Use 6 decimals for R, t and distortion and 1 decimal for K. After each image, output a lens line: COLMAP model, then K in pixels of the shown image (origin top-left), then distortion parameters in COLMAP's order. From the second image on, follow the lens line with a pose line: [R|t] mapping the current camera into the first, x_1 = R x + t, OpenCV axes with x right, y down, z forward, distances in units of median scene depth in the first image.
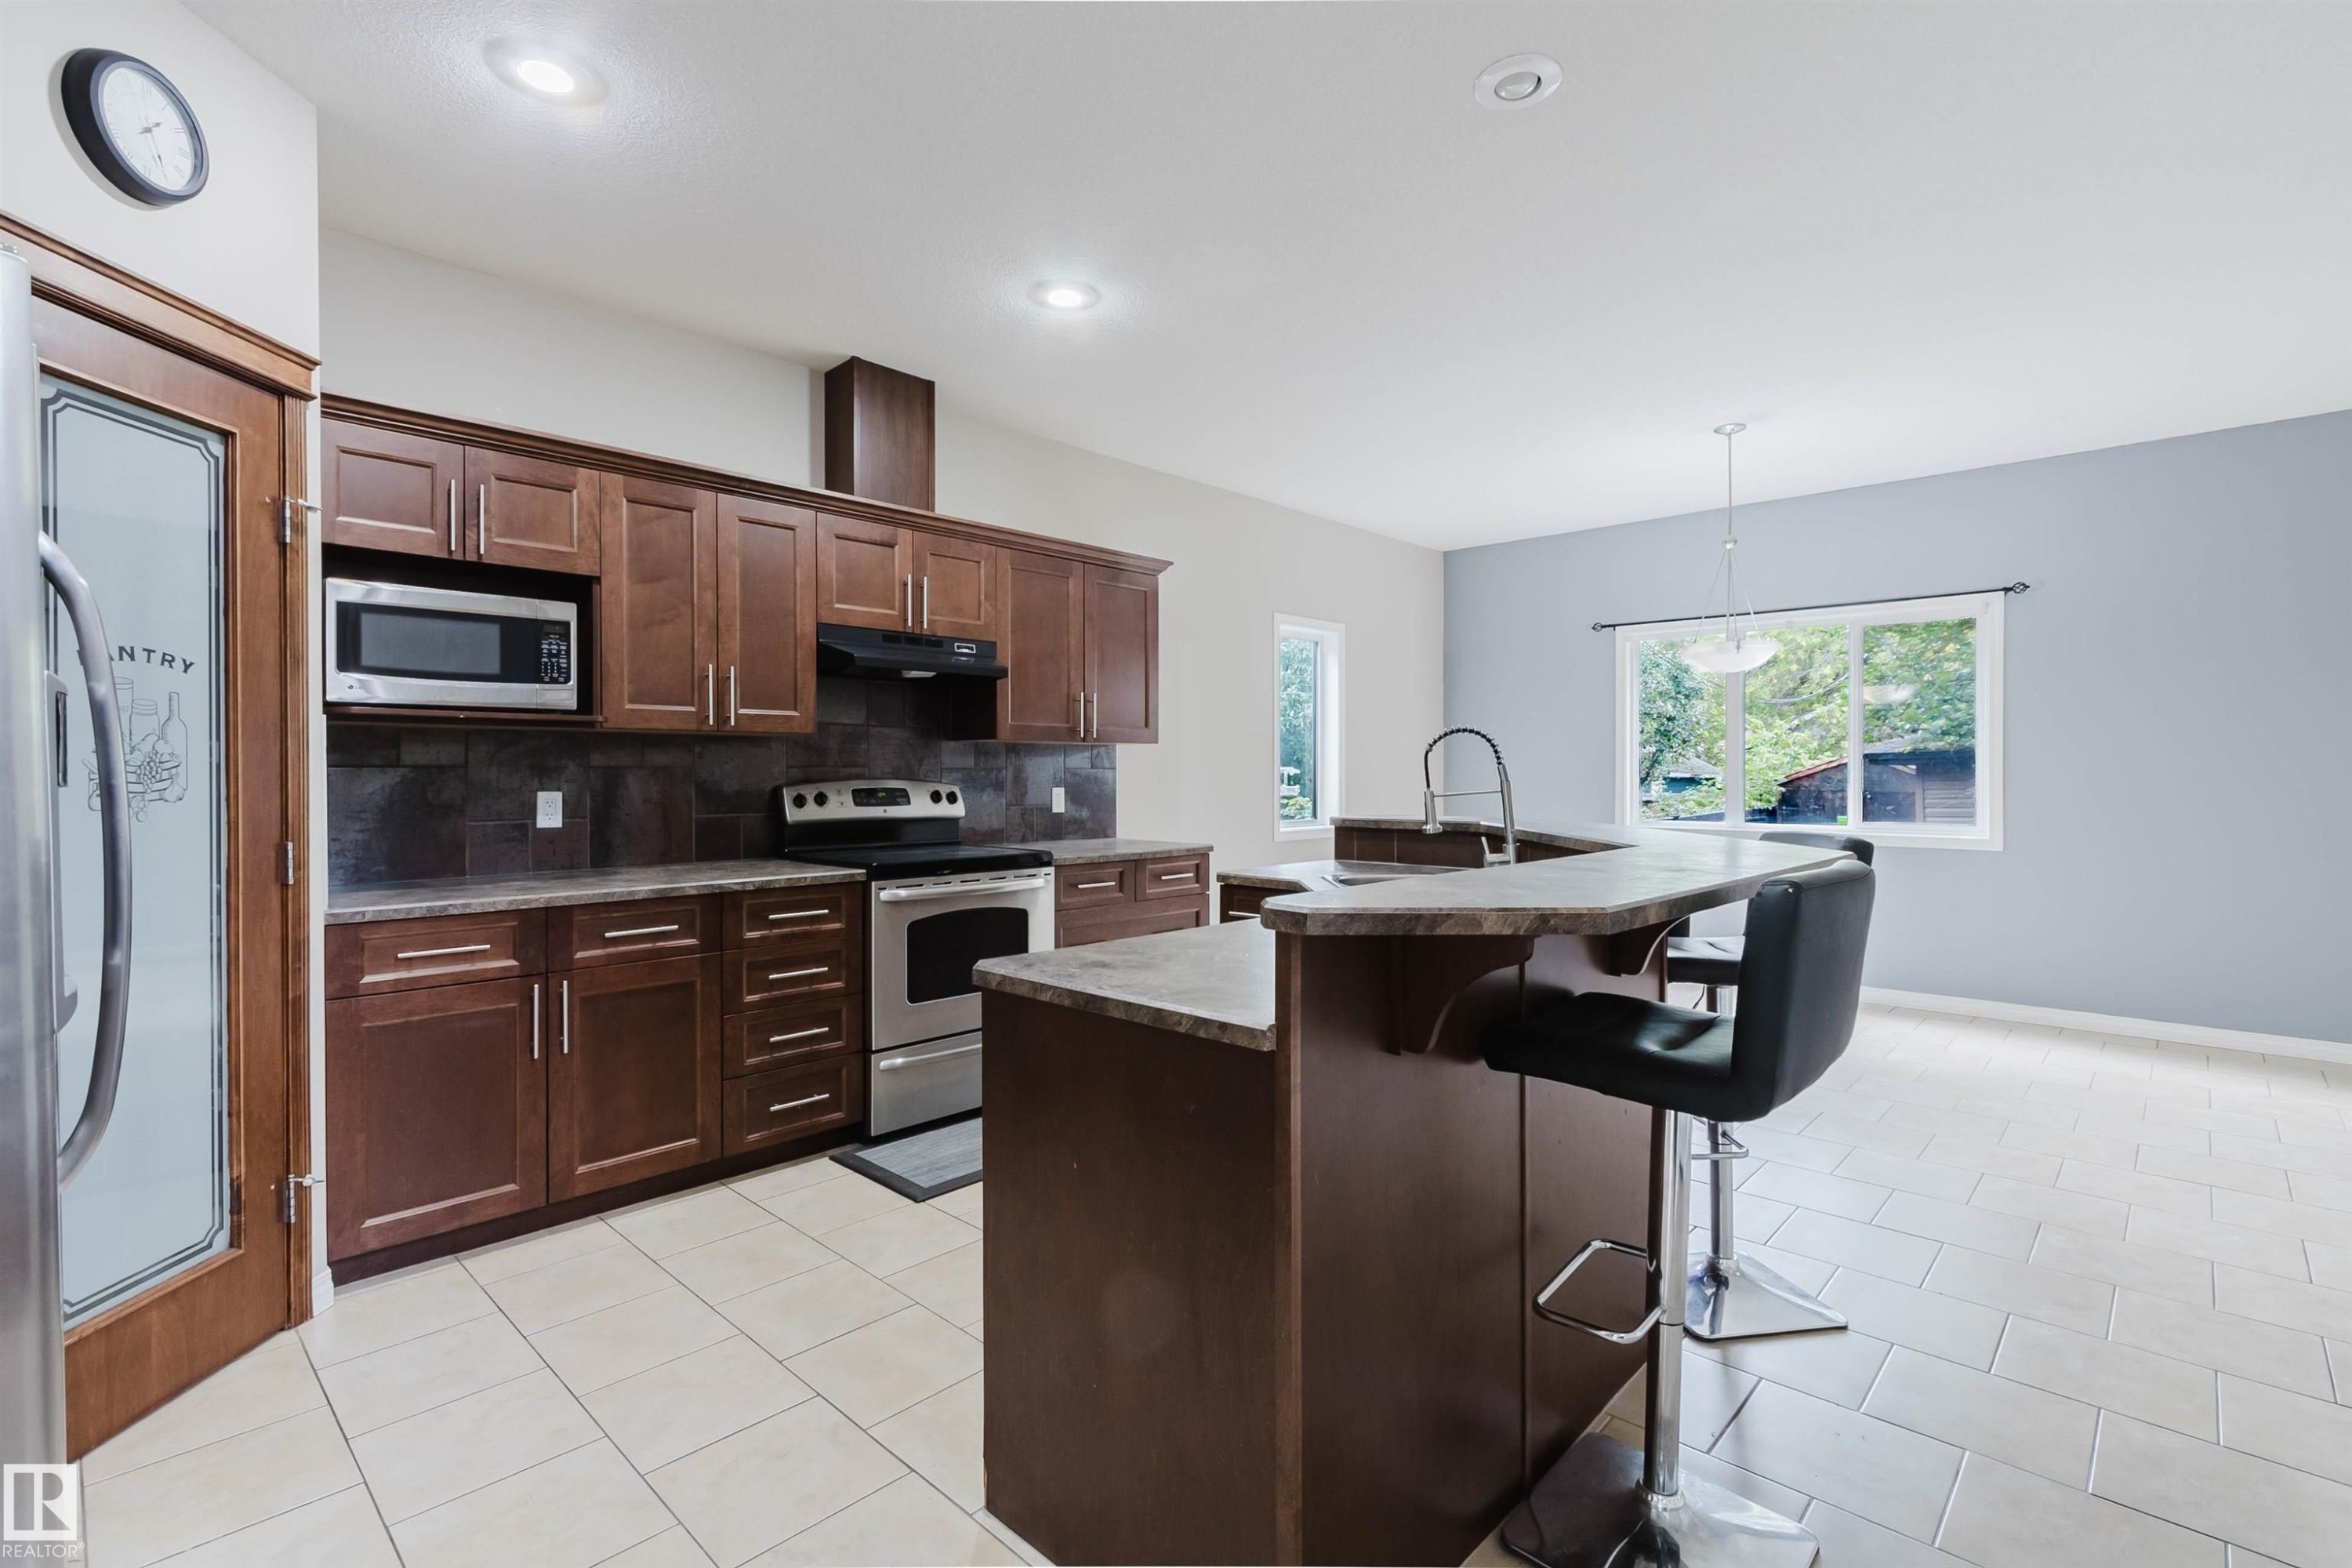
lens RADIAL K [[1069.2, 0, 1178.9], [0, 1069.2, 777.8], [0, 0, 1]] dist [-0.000965, 0.000661]
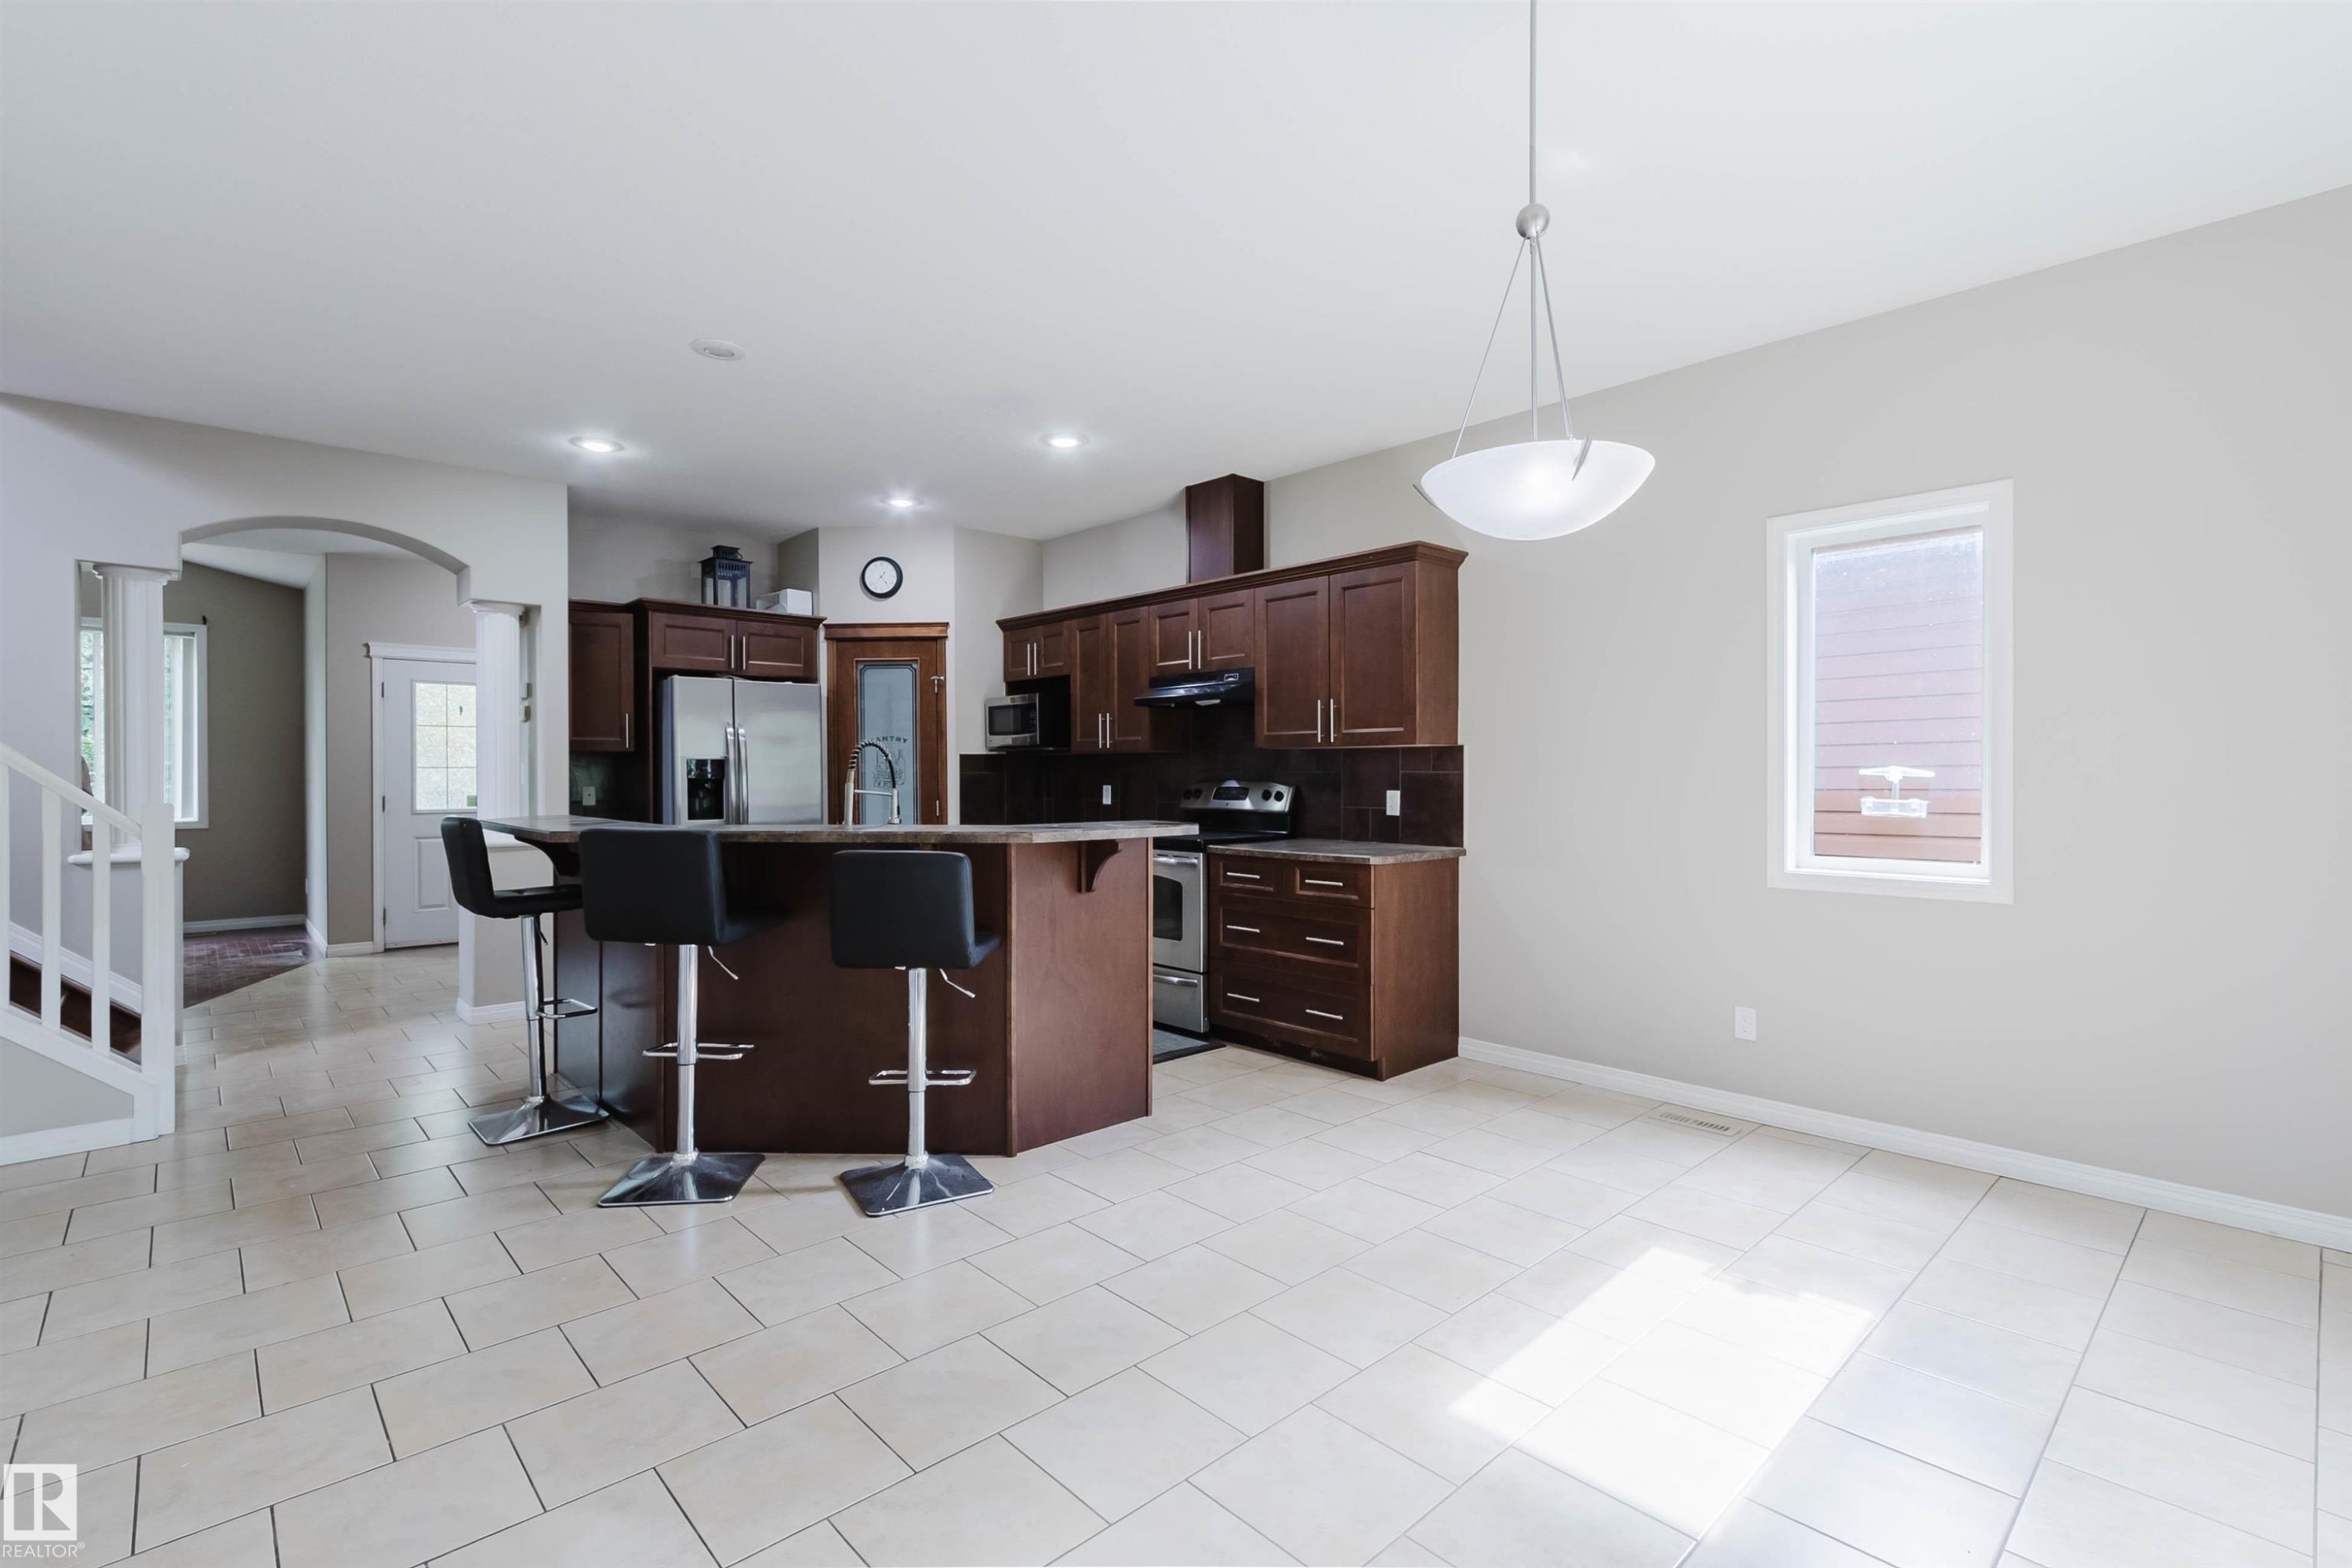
lens RADIAL K [[1069.2, 0, 1173.8], [0, 1069.2, 779.5], [0, 0, 1]] dist [-0.000965, 0.000661]
pose [[-0.054682, 0.001760, -0.998502, 1.303752], [-0.005925, 0.999980, 0.002087, -0.002677], [0.998486, 0.006030, -0.054670, 1.220451]]
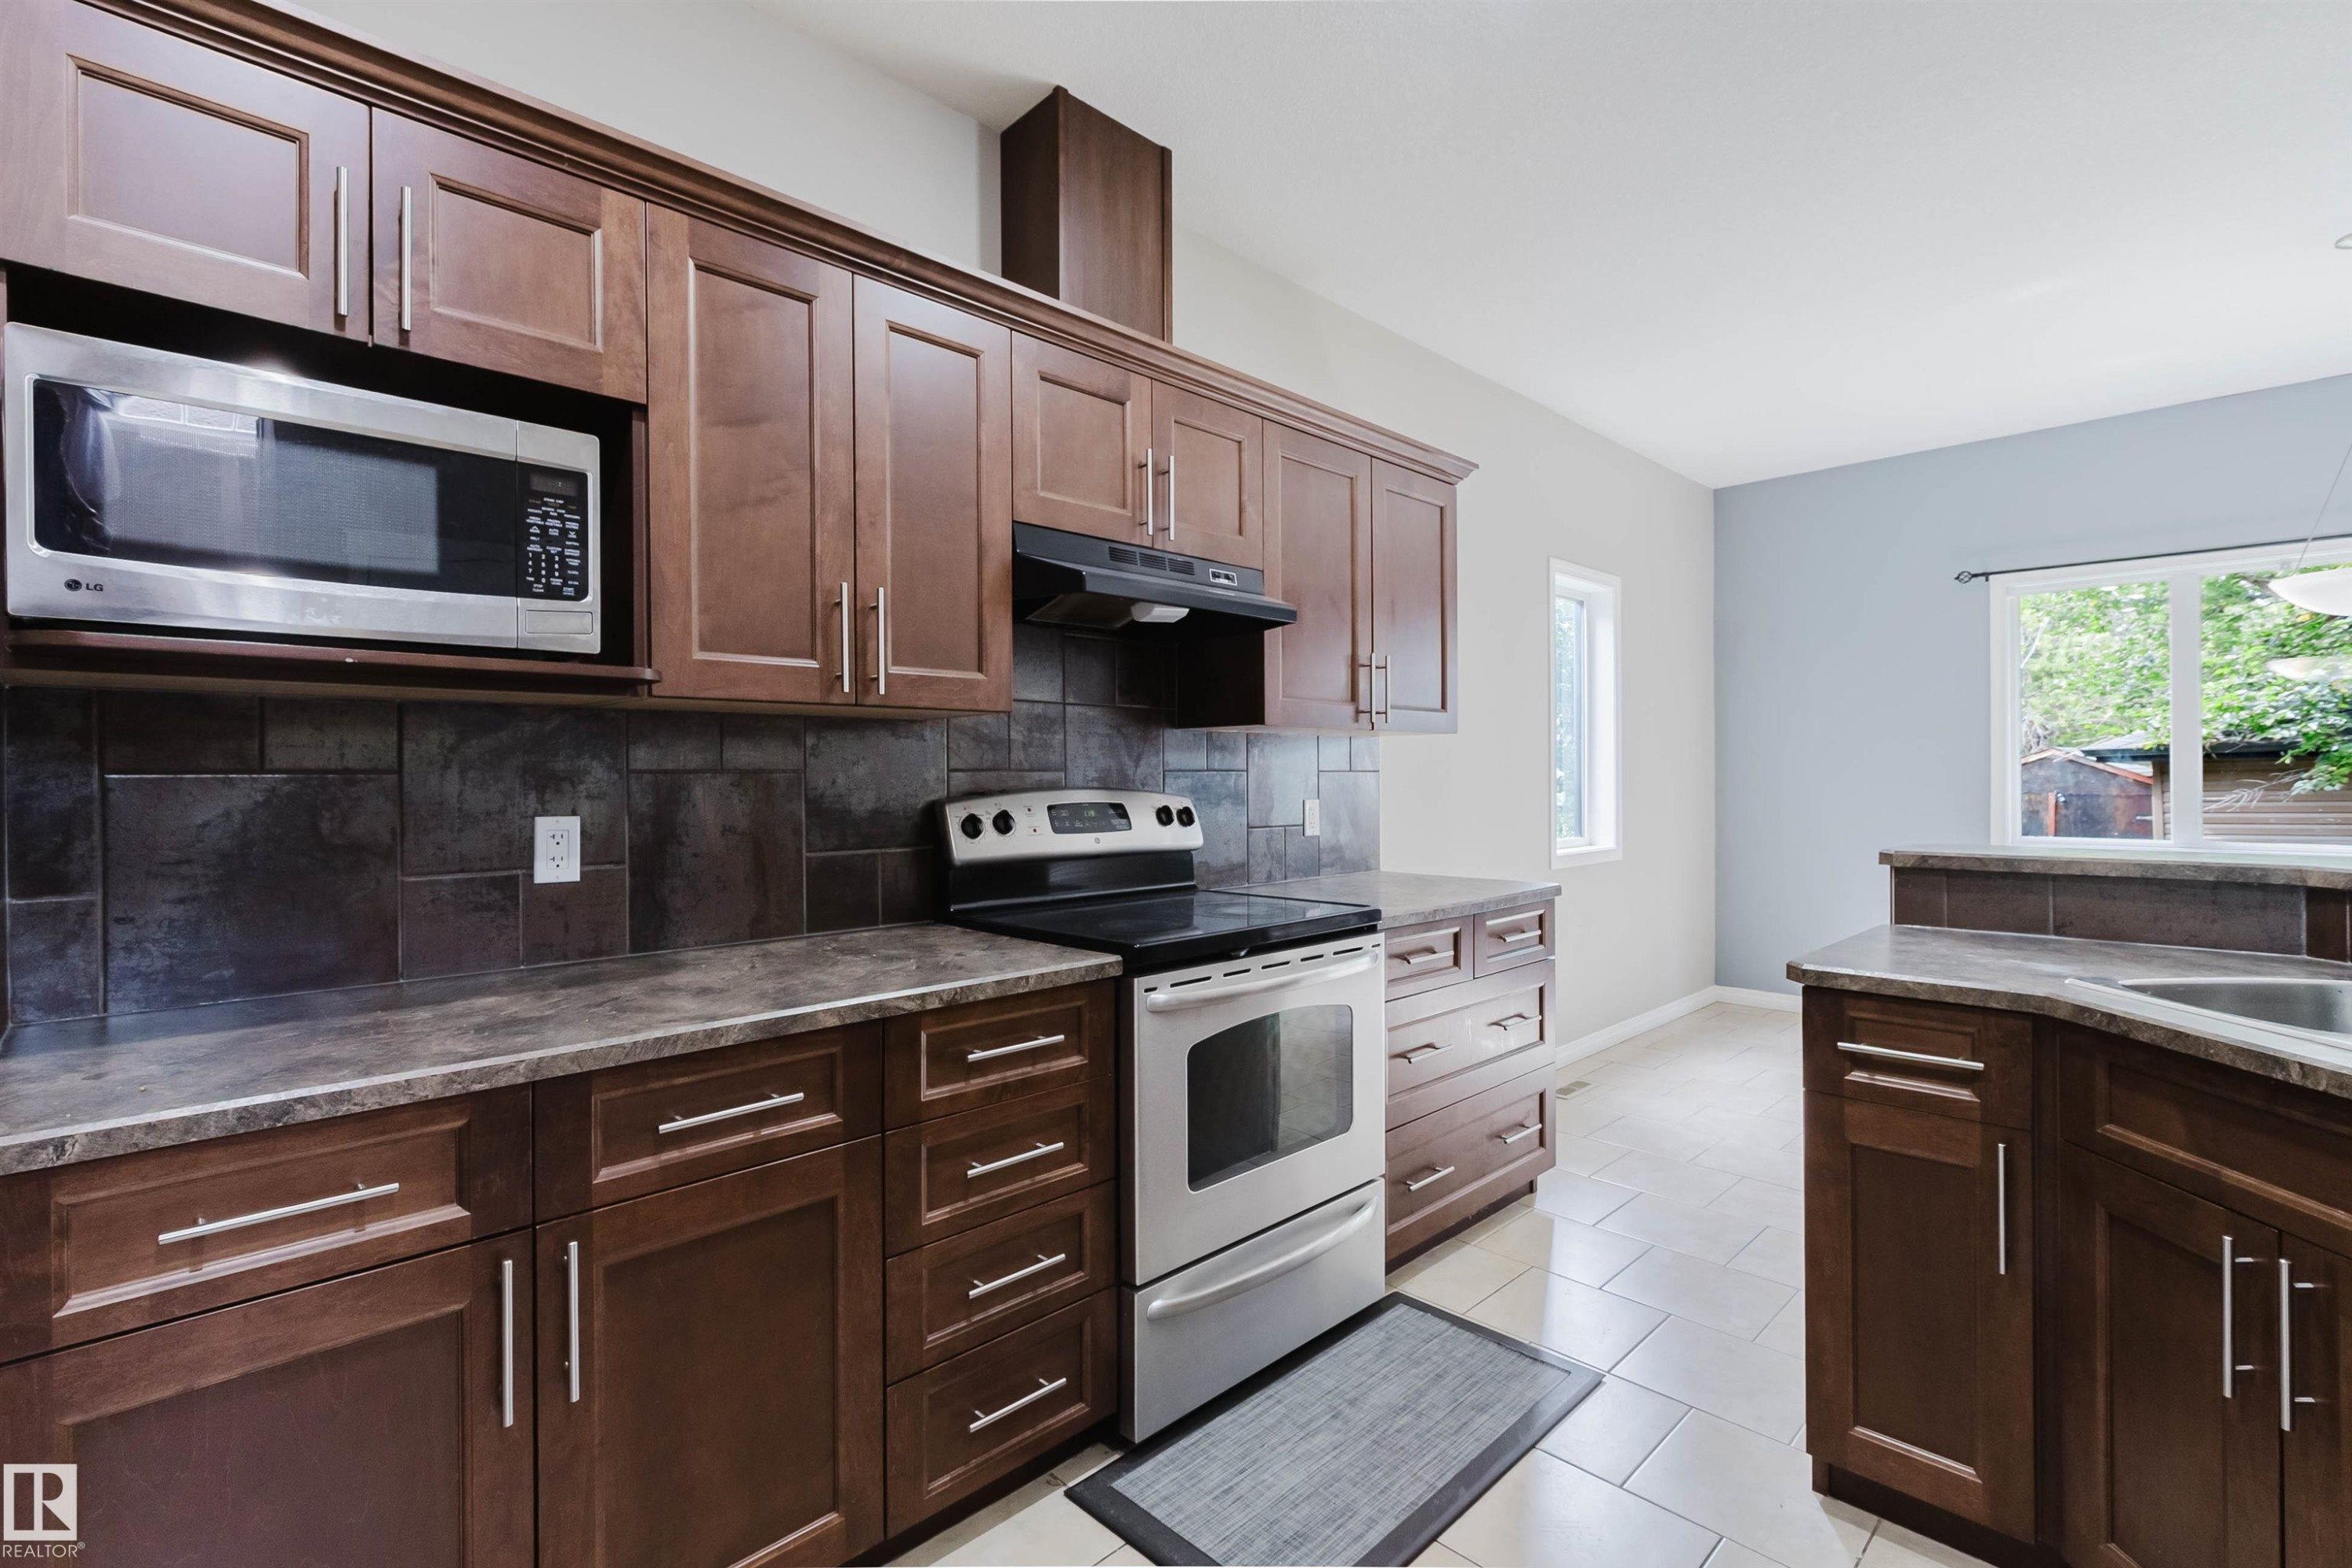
lens RADIAL K [[1069.2, 0, 1169.8], [0, 1069.2, 776.9], [0, 0, 1]] dist [-0.000965, 0.000661]
pose [[0.999082, -0.005623, -0.042457, -0.250251], [0.005413, 0.999973, -0.005063, -0.002921], [0.042484, 0.004828, 0.999085, 0.462903]]
